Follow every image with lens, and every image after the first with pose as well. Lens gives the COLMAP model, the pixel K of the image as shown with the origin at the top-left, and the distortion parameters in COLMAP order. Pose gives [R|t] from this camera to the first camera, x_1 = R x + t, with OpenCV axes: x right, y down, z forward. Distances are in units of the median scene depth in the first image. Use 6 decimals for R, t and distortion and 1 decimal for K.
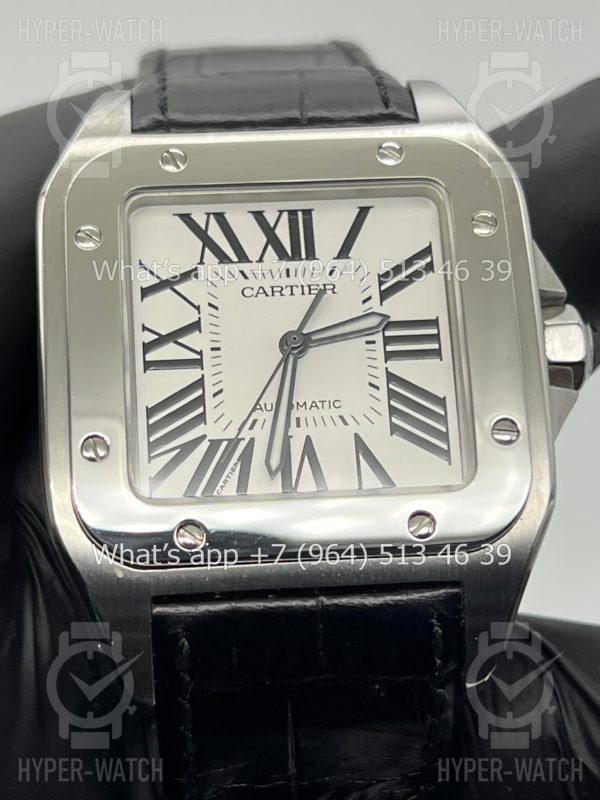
lens RADIAL K [[1825.4, 0, 300.0], [0, 1825.4, 400.0], [0, 0, 1]] dist [0.188605, -0.116012]
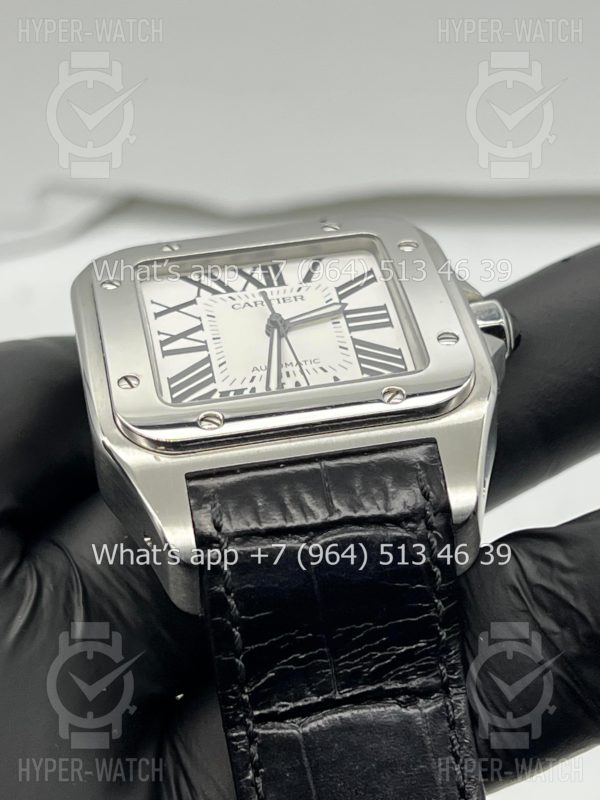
lens RADIAL K [[1825.4, 0, 300.0], [0, 1825.4, 400.0], [0, 0, 1]] dist [0.188605, -0.116012]
pose [[0.990244, -0.132165, 0.044151, -0.050120], [0.137406, 0.873487, -0.467055, 0.610019], [0.023163, 0.468565, 0.883125, -0.106643]]
